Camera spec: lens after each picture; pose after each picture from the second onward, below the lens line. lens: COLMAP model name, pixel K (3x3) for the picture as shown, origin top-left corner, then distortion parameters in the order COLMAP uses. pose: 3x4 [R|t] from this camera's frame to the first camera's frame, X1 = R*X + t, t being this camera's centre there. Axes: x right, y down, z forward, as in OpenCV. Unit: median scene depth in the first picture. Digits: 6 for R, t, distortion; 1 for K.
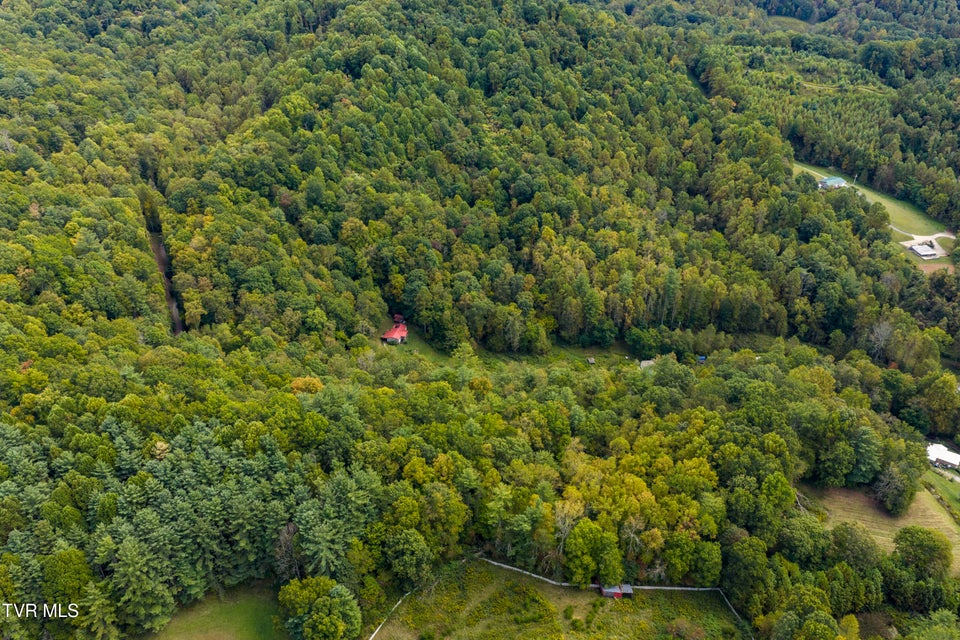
lens RADIAL K [[792.8, 0, 481.5], [0, 792.8, 326.2], [0, 0, 1]] dist [0.021107, -0.032356]
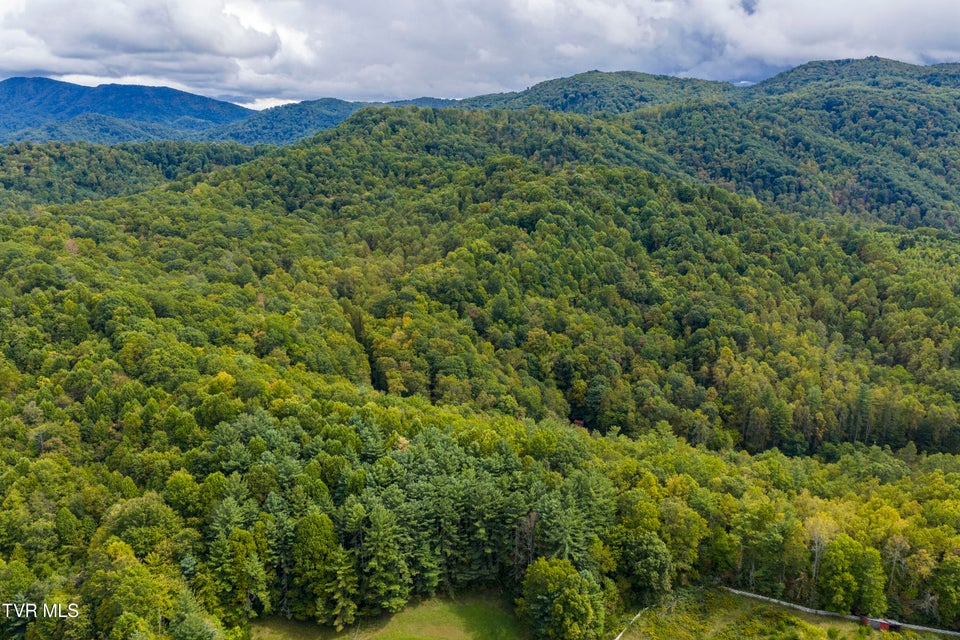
lens RADIAL K [[792.8, 0, 484.6], [0, 792.8, 319.7], [0, 0, 1]] dist [0.021107, -0.032356]
pose [[0.990898, 0.032500, -0.130632, -0.092109], [-0.070070, 0.953115, -0.294383, 0.162722], [0.114940, 0.300857, 0.946717, -0.007425]]
